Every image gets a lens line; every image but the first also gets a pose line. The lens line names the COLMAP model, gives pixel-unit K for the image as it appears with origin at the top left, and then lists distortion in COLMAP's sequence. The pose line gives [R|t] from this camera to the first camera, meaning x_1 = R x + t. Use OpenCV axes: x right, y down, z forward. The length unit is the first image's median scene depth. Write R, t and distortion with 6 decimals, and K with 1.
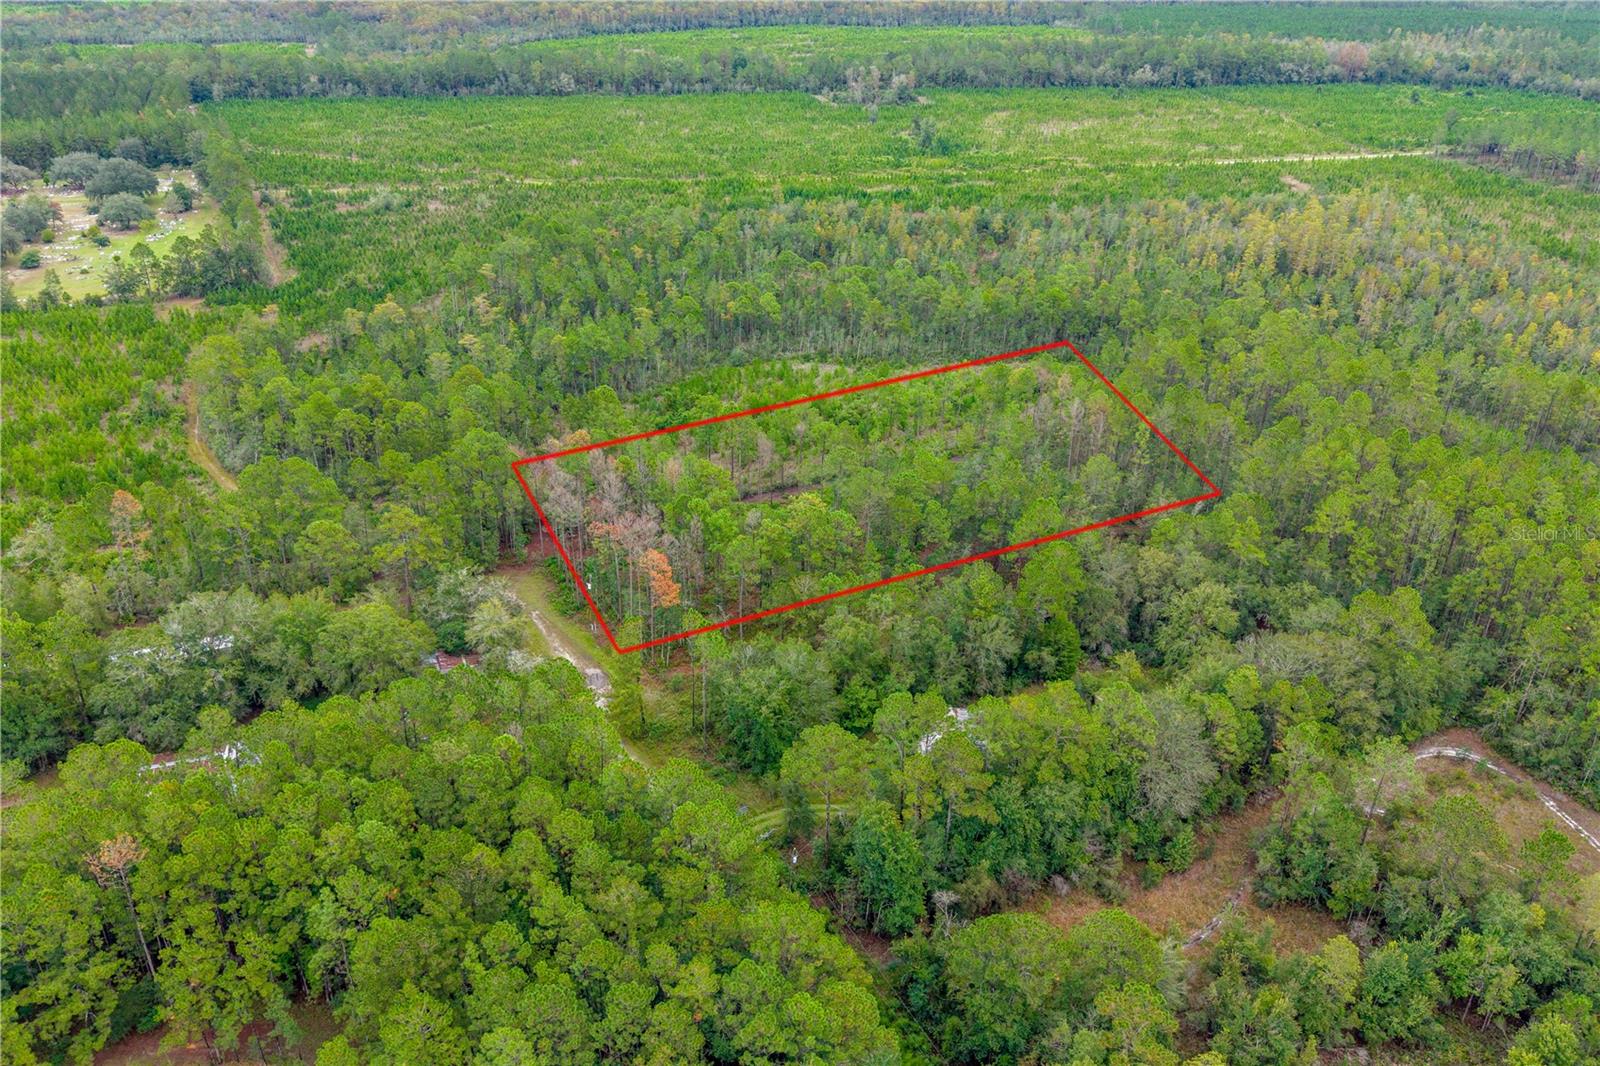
lens RADIAL K [[1264.8, 0, 794.7], [0, 1264.8, 529.3], [0, 0, 1]] dist [0.006410, -0.002927]
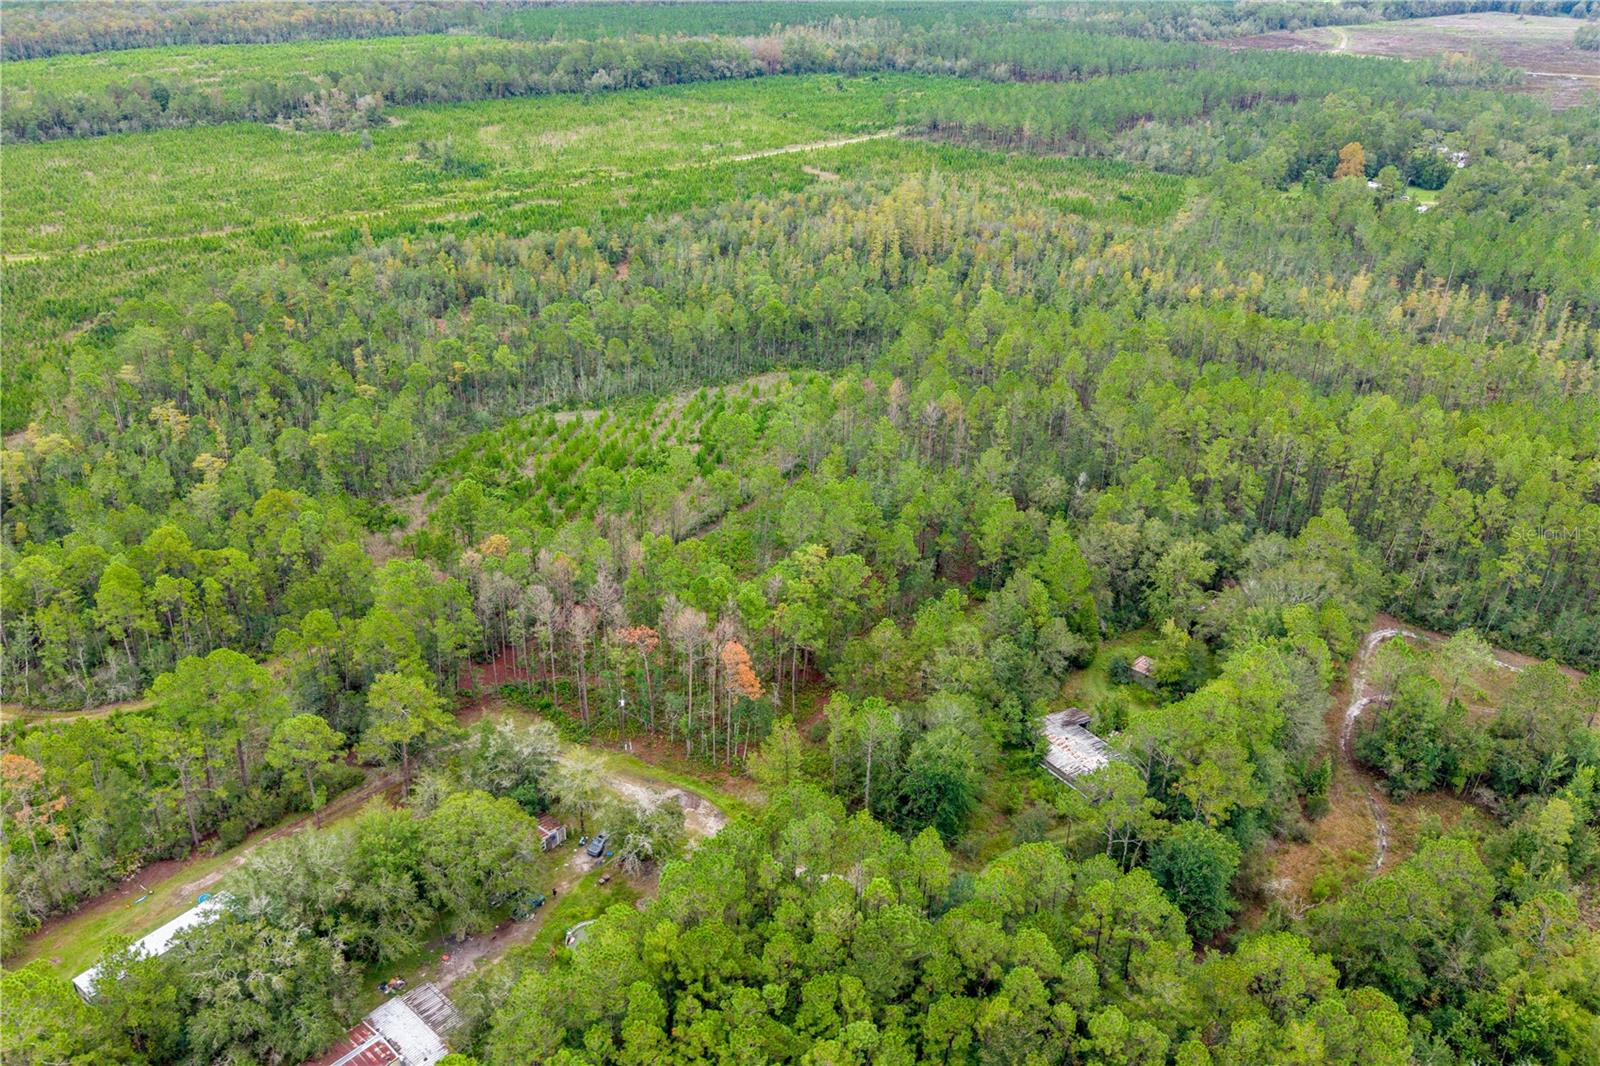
lens RADIAL K [[1264.8, 0, 794.7], [0, 1264.8, 529.3], [0, 0, 1]] dist [0.006410, -0.002927]
pose [[0.871695, -0.218222, 0.438778, -0.265526], [0.218460, 0.974530, 0.050672, -0.058149], [-0.438660, 0.051685, 0.897166, 0.092355]]
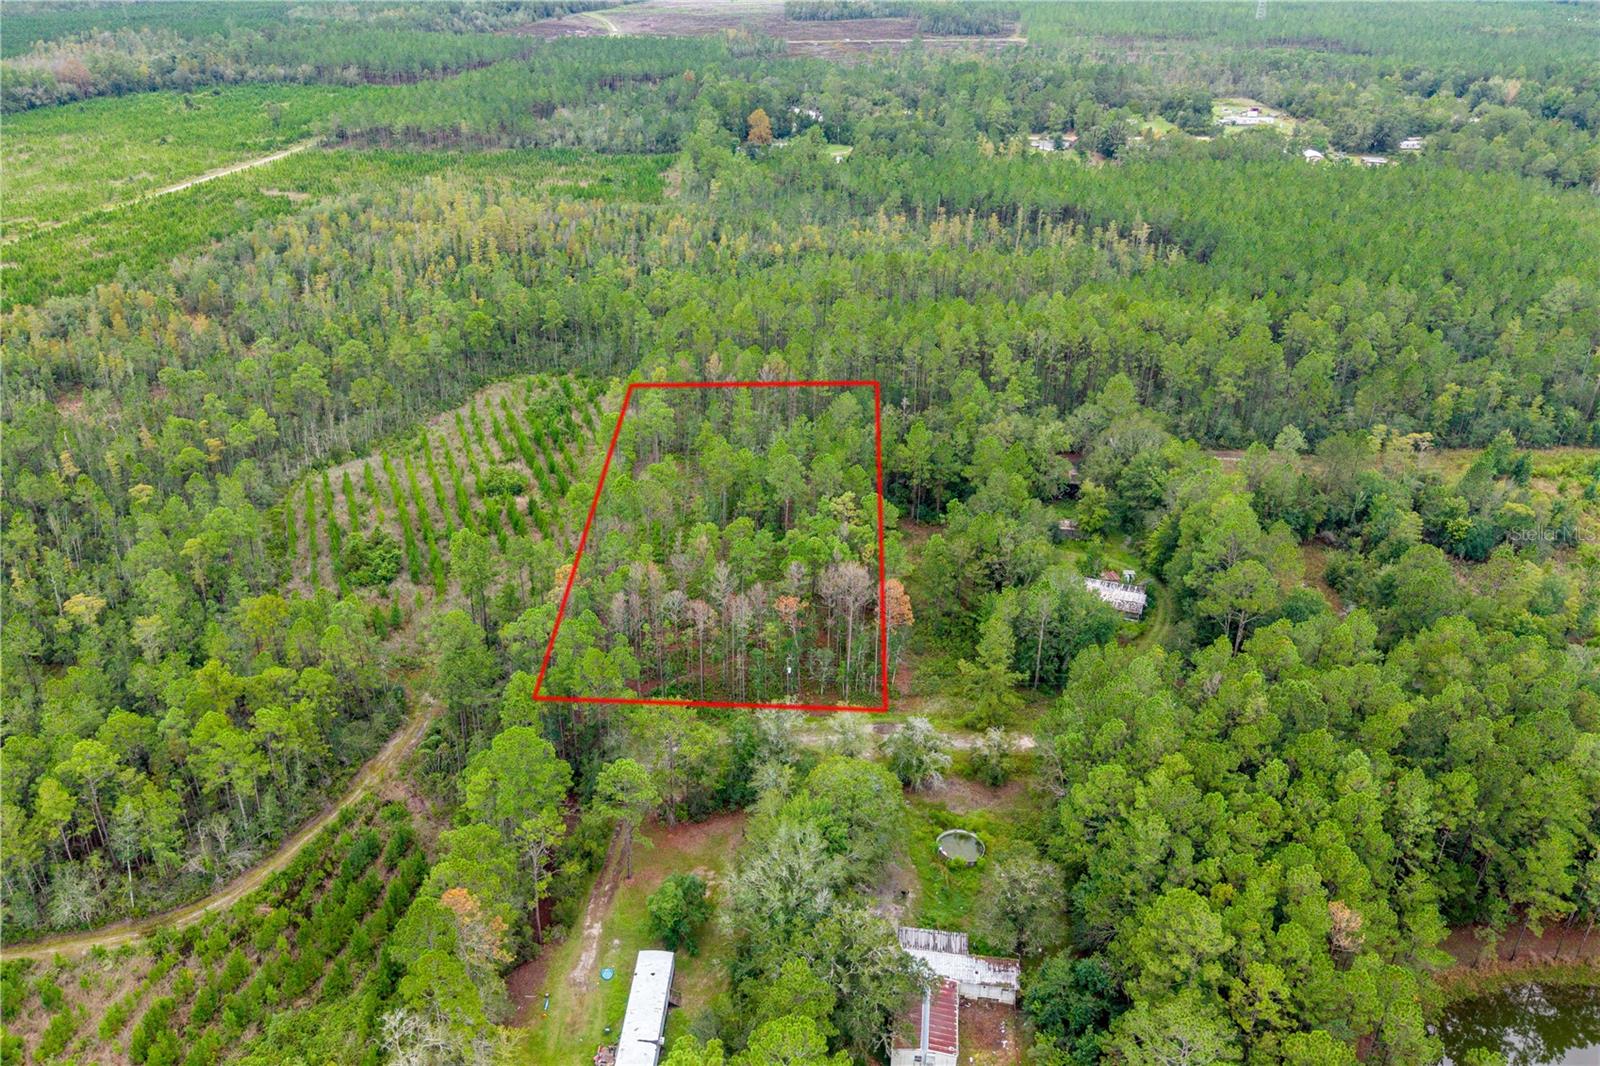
lens RADIAL K [[1246.1, 0, 800.0], [0, 1246.1, 533.0], [0, 0, 1]] dist [0.030210, -0.032115]
pose [[0.441421, -0.412661, 0.796780, -0.538097], [0.405812, 0.883784, 0.232900, -0.160811], [-0.800290, 0.220535, 0.557584, 0.278163]]
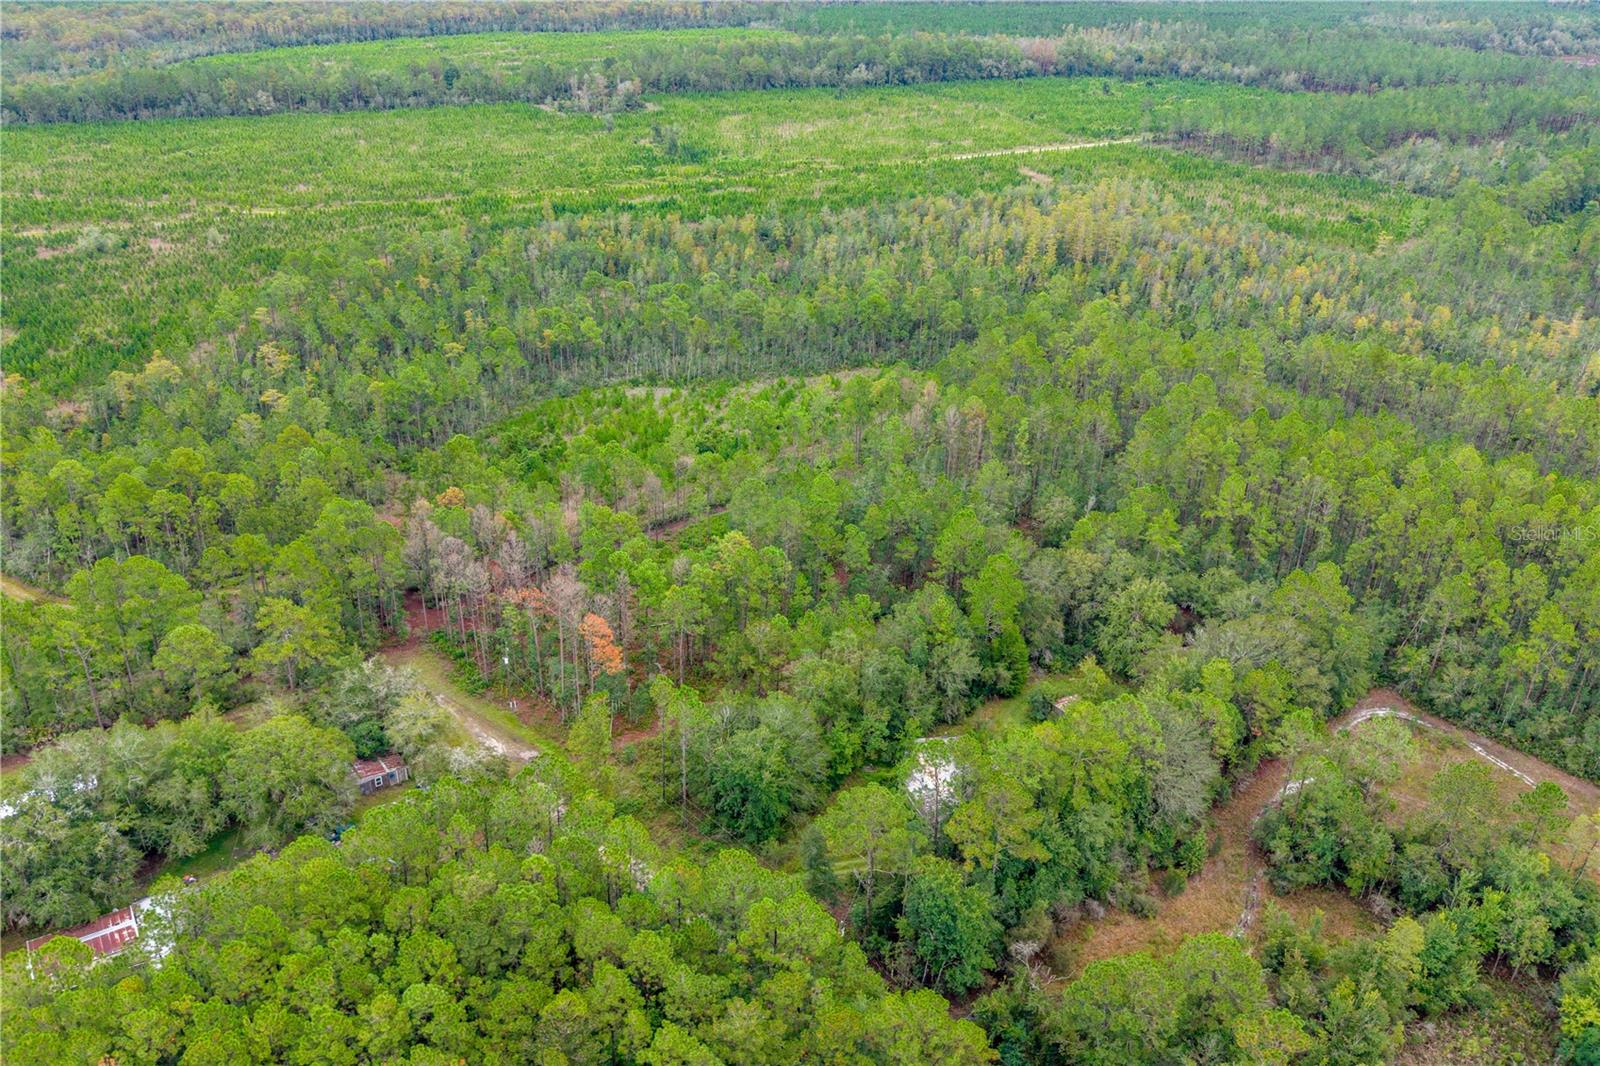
lens RADIAL K [[1264.8, 0, 794.7], [0, 1264.8, 529.3], [0, 0, 1]] dist [0.006410, -0.002927]
pose [[0.969404, -0.108107, 0.220384, -0.095951], [0.108475, 0.994044, 0.010466, -0.022509], [-0.220203, 0.013760, 0.975357, 0.041963]]
